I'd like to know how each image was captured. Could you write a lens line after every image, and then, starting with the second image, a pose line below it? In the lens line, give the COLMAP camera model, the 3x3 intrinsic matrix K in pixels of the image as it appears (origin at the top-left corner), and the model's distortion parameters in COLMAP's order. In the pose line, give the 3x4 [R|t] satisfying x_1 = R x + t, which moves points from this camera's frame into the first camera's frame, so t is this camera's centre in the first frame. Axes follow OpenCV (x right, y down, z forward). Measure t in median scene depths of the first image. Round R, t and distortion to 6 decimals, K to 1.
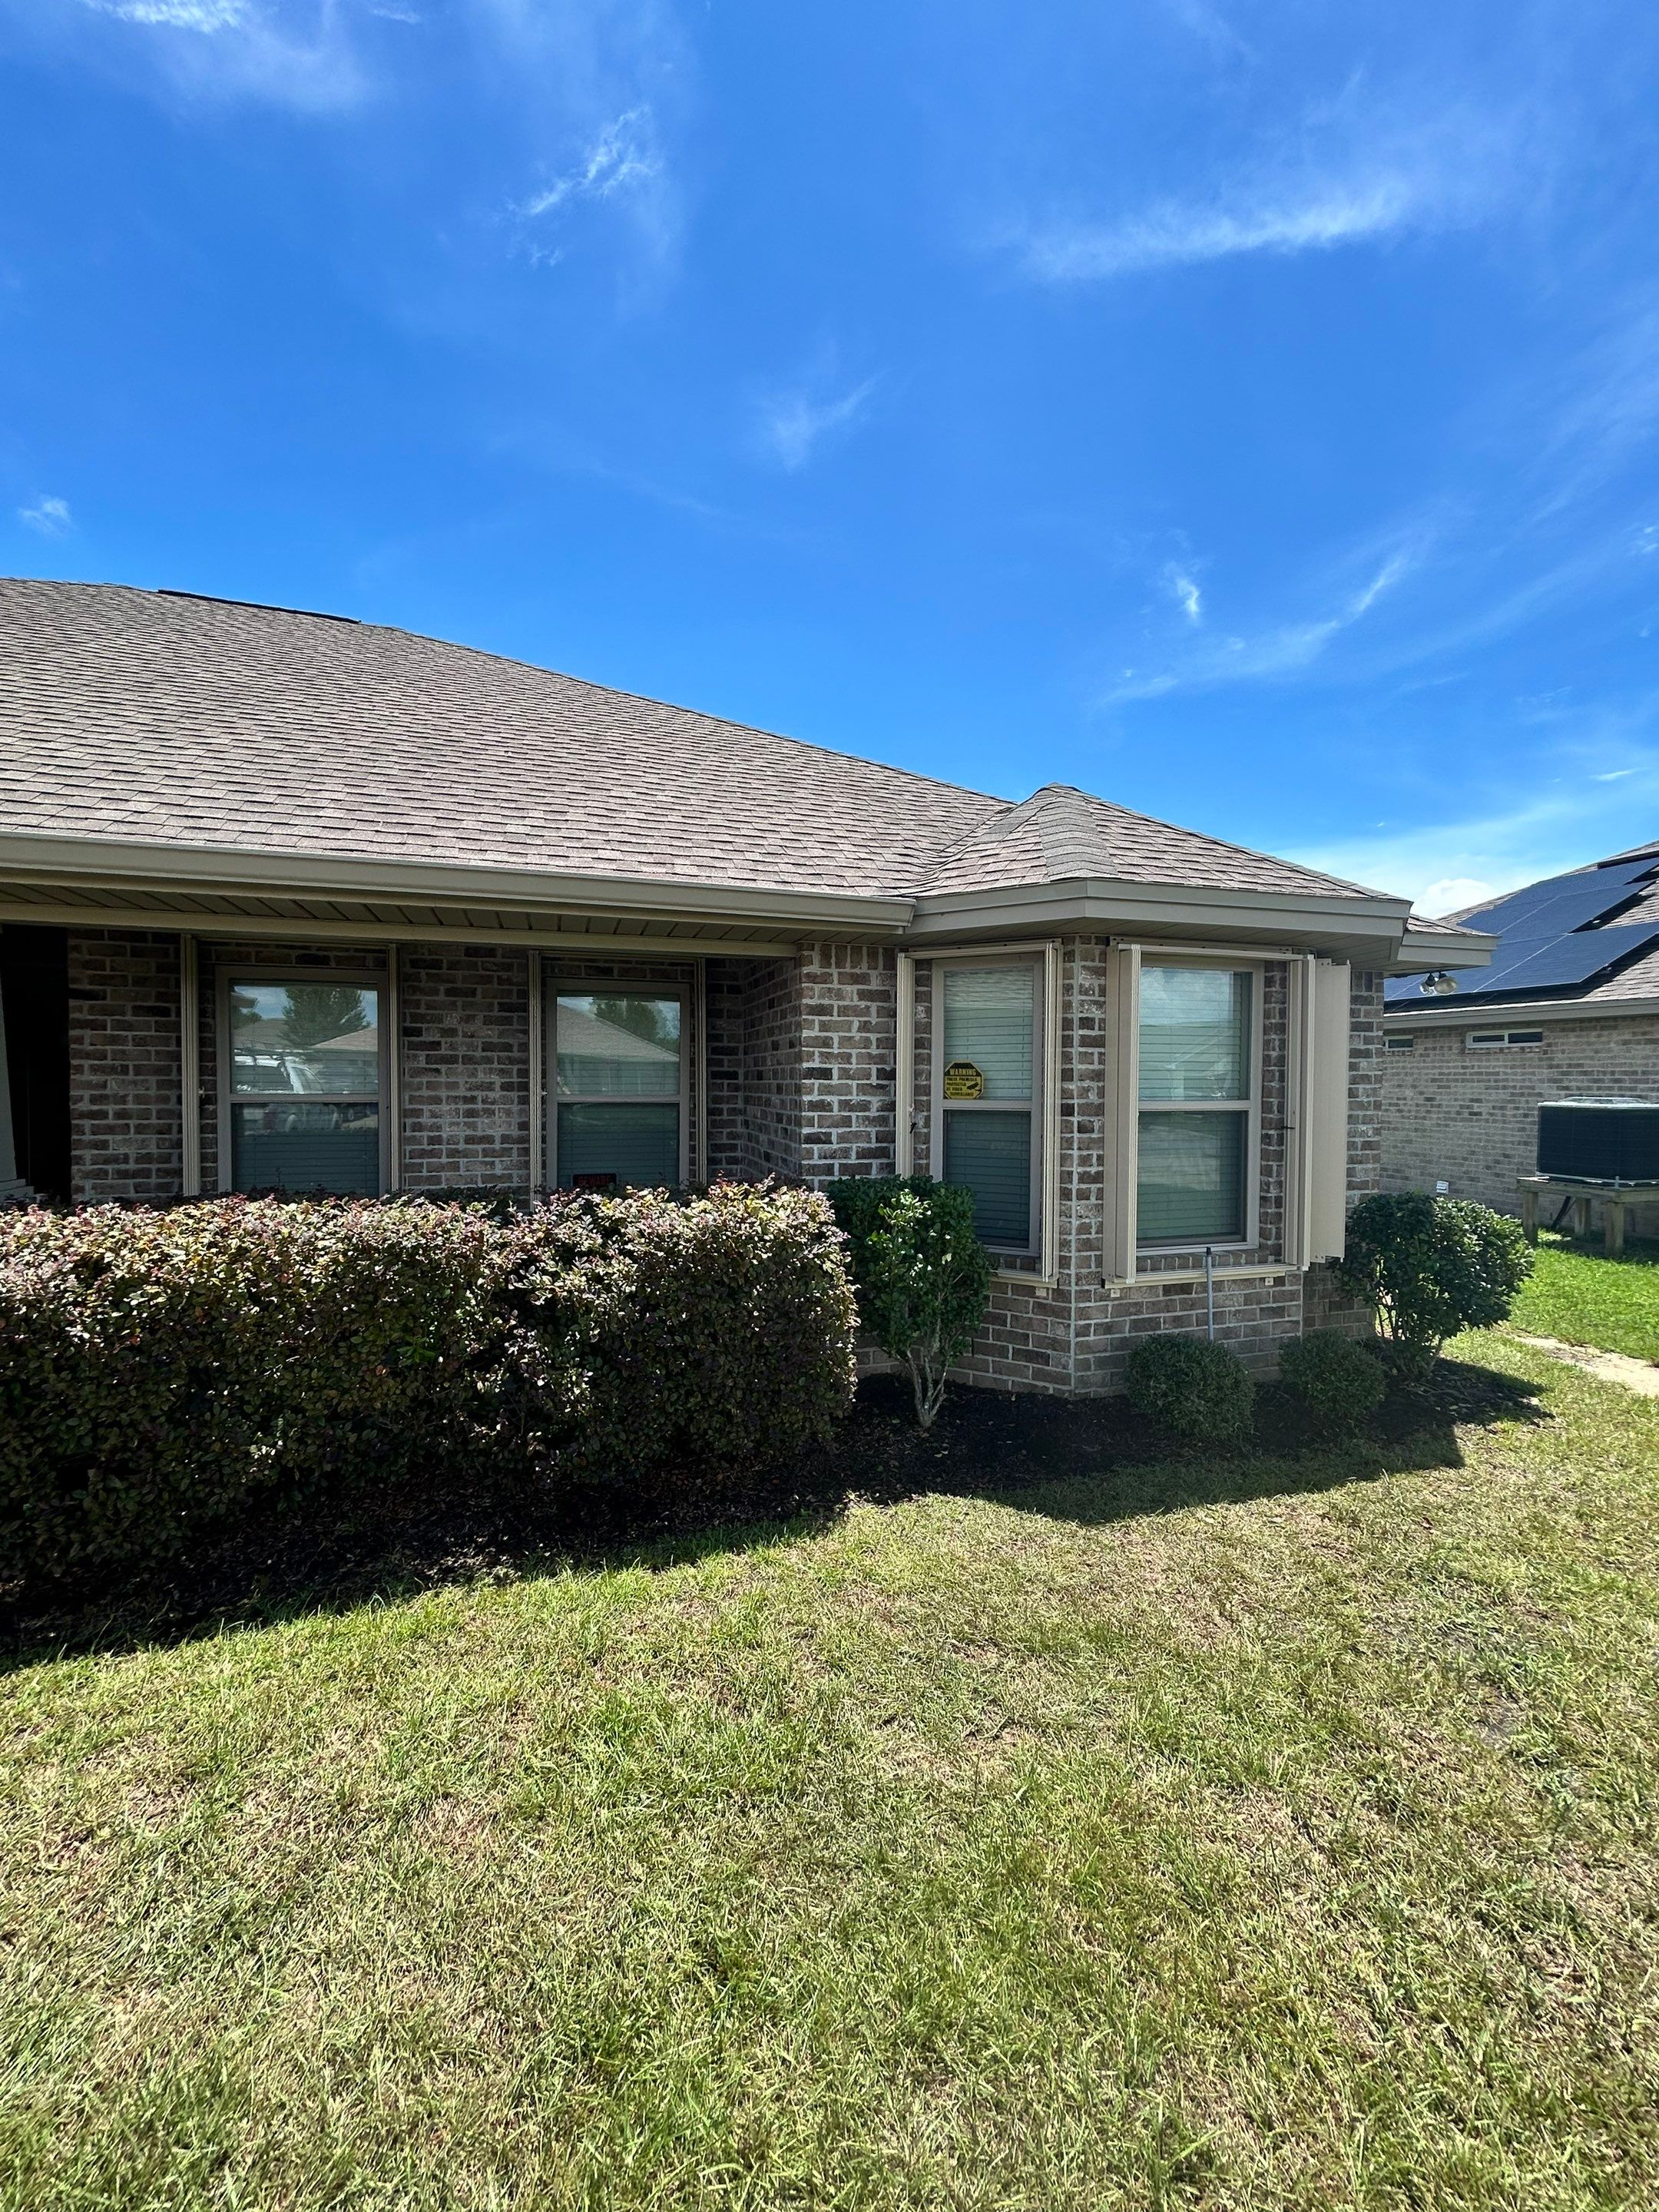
lens RADIAL K [[878.8, 0, 828.1], [0, 878.8, 1095.8], [0, 0, 1]] dist [-0.003344, -0.000548]
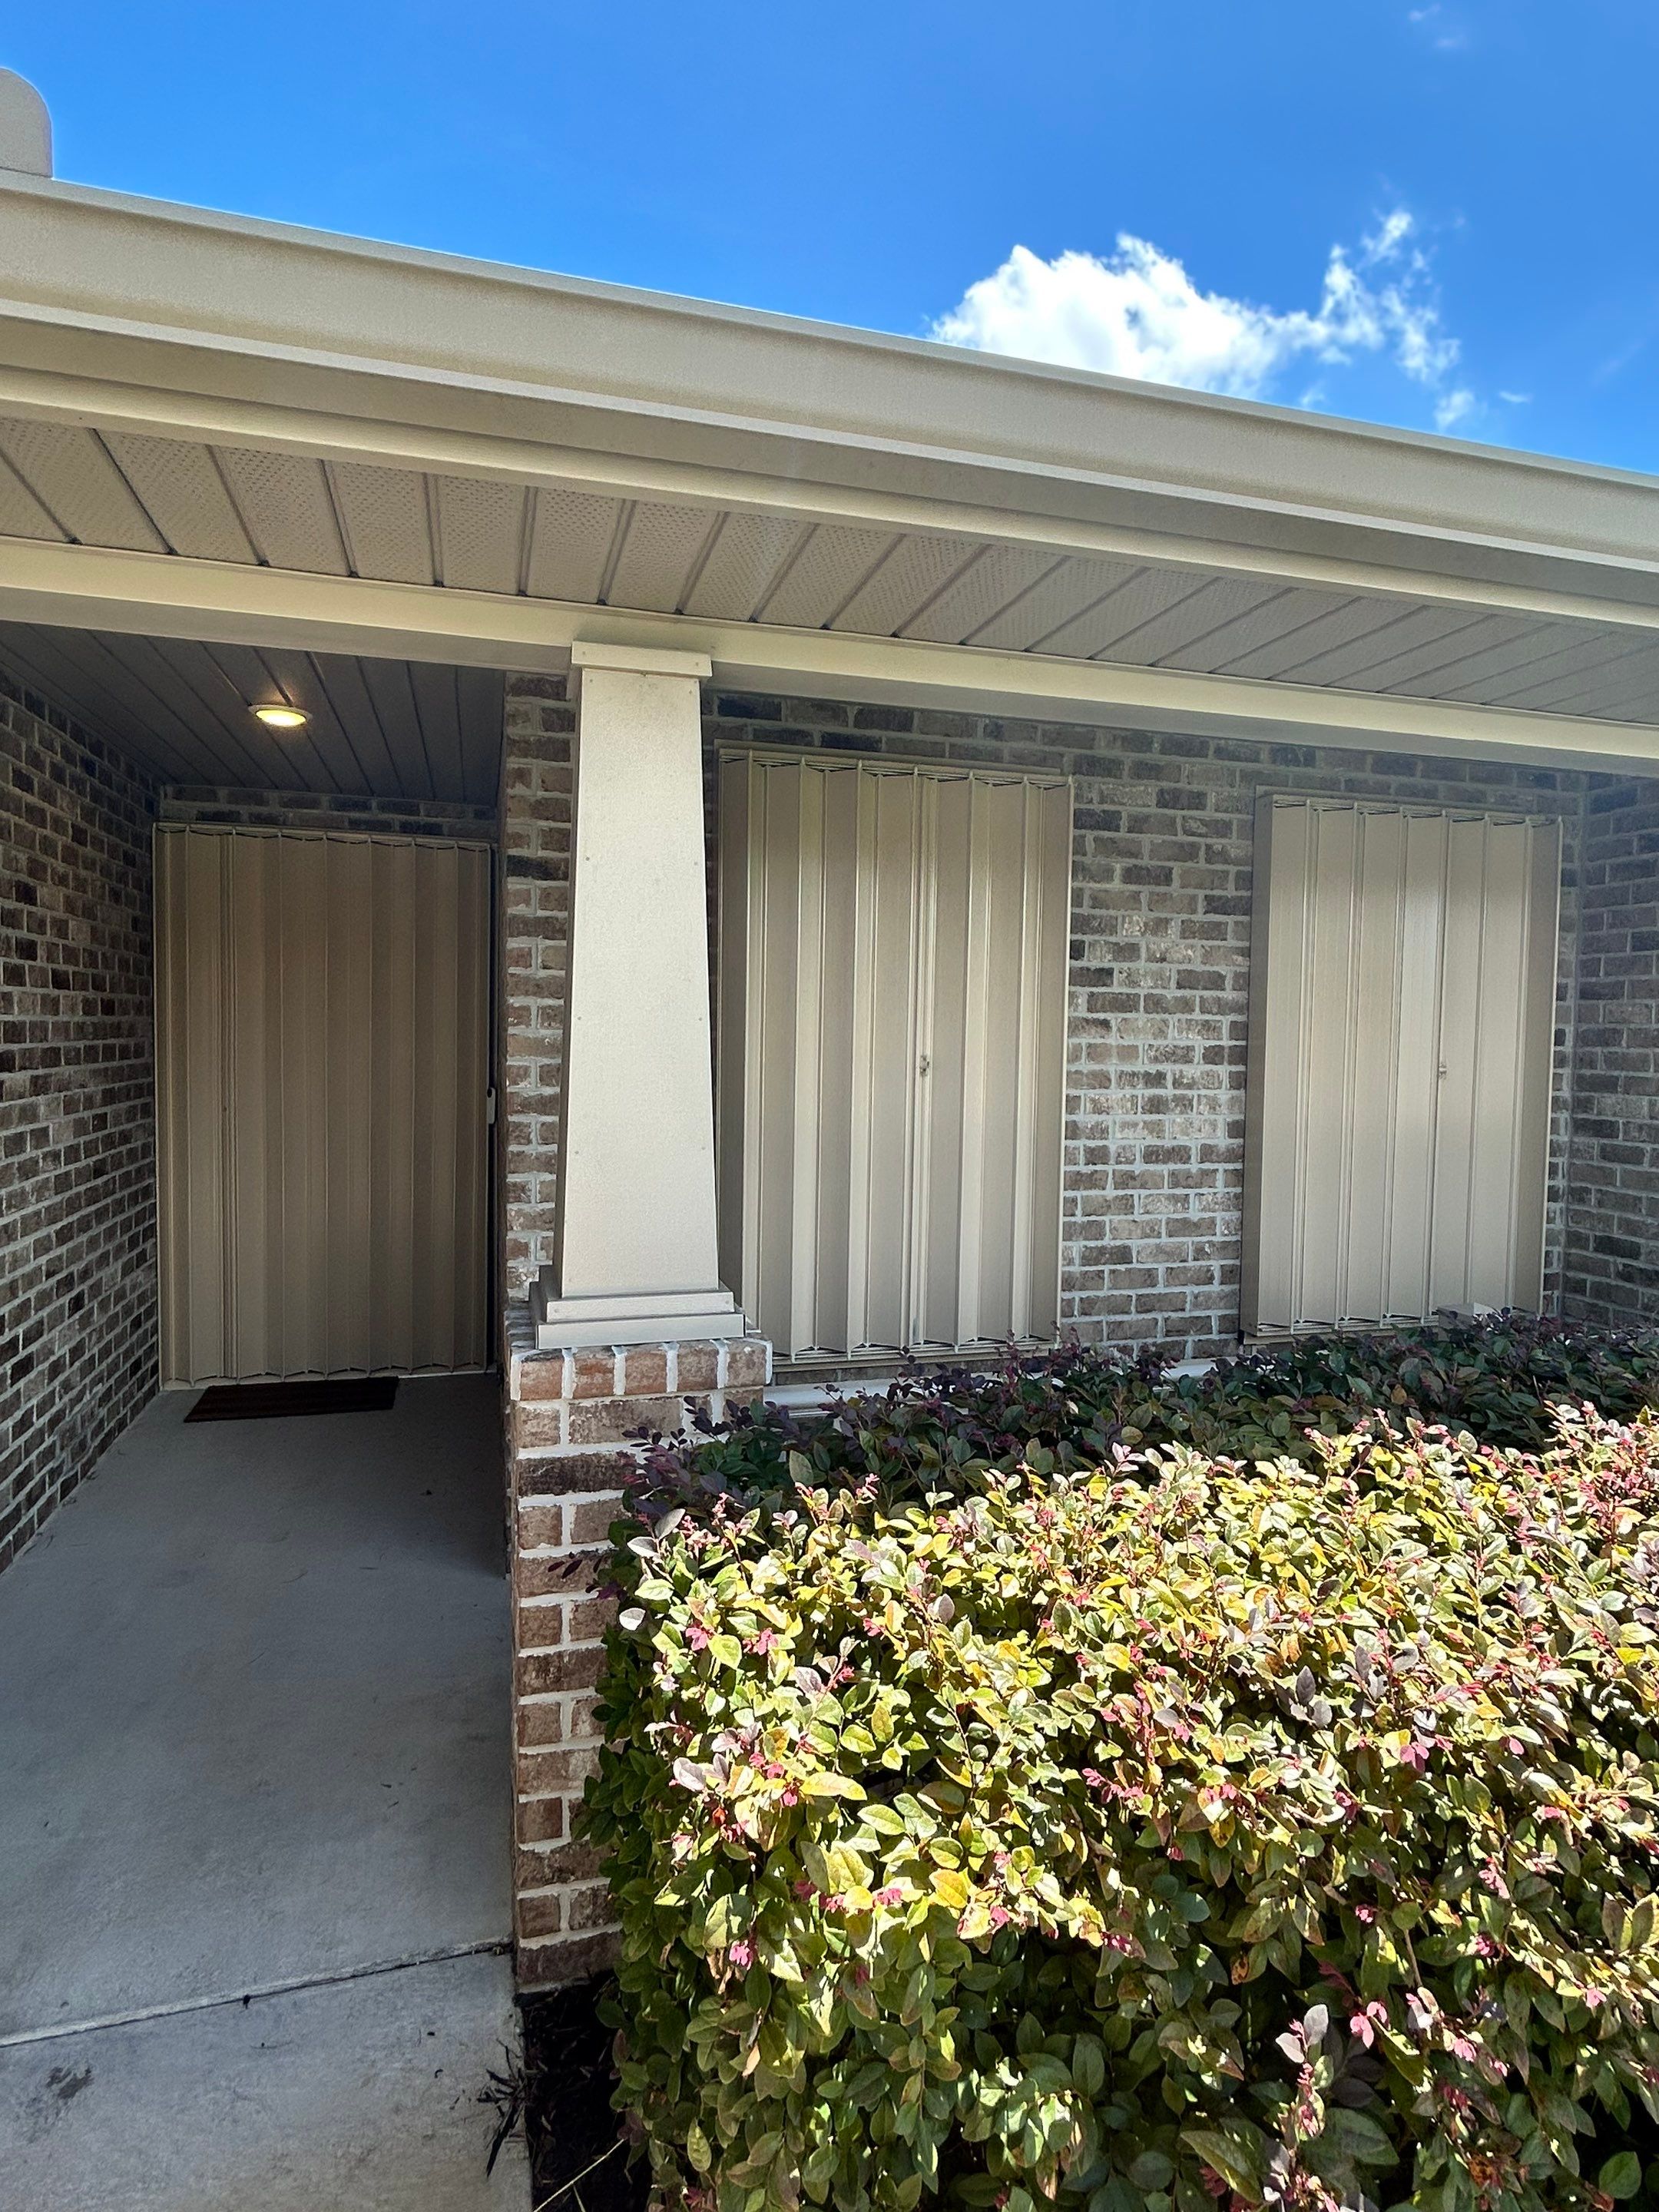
lens RADIAL K [[1198.9, 0, 828.5], [0, 1198.9, 1100.7], [0, 0, 1]] dist [-0.005398, -0.002497]
pose [[0.999715, 0.010705, -0.021328, -0.697312], [-0.009970, 0.999363, 0.034257, -0.006623], [0.021682, -0.034034, 0.999185, 0.321385]]
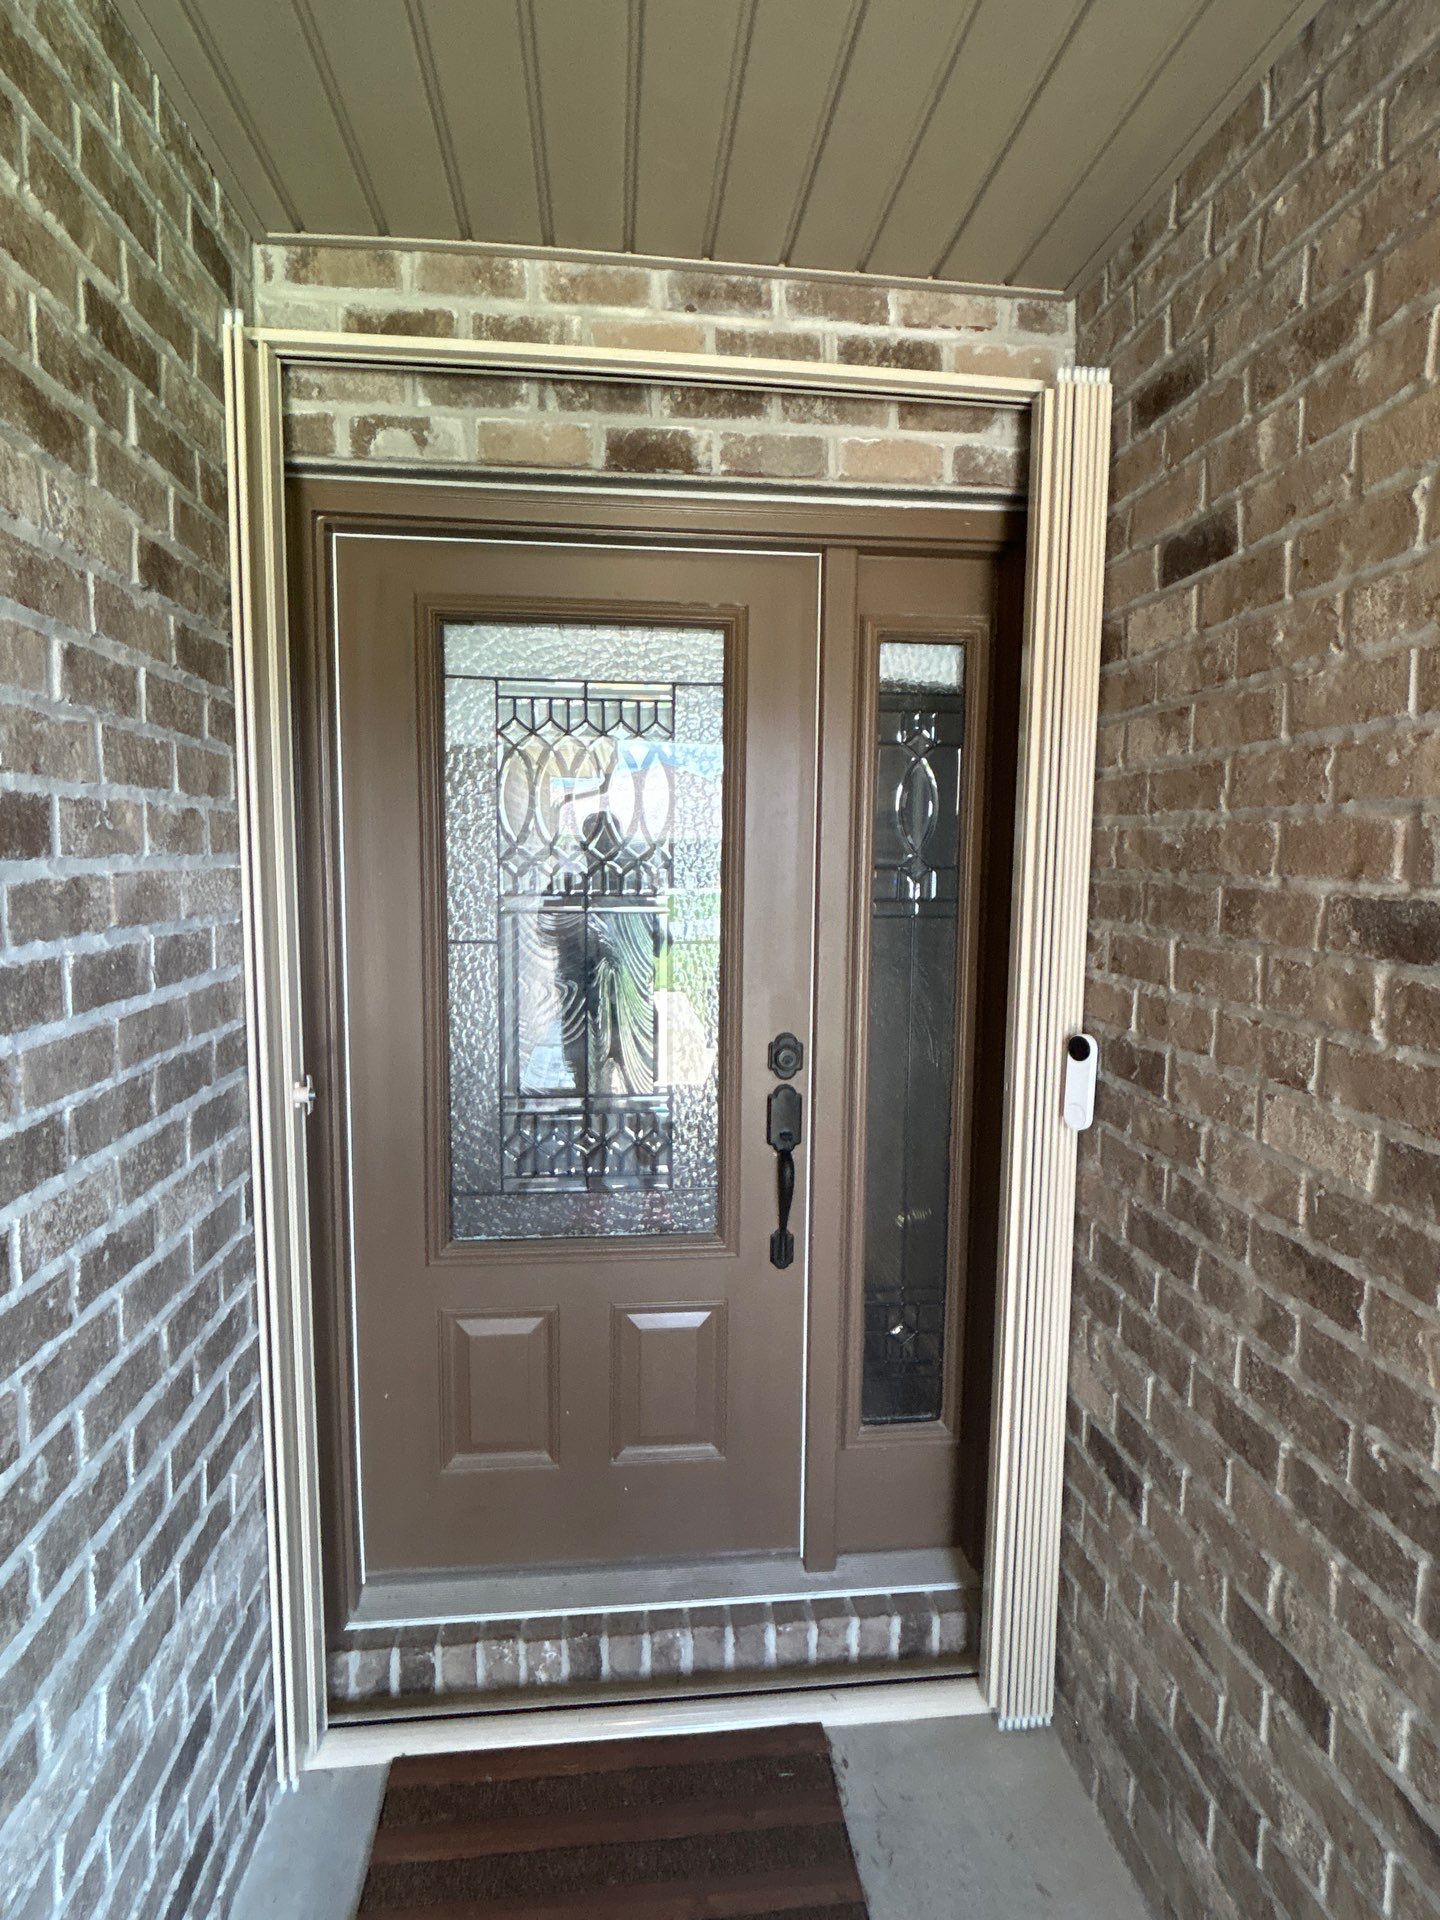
lens RADIAL K [[978.2, 0, 717.5], [0, 978.2, 954.0], [0, 0, 1]] dist [-0.016639, 0.011791]
pose [[0.981957, 0.022275, -0.187785, -1.111221], [-0.007092, 0.996677, 0.081141, -0.033798], [0.188969, -0.078345, 0.978853, 1.097943]]
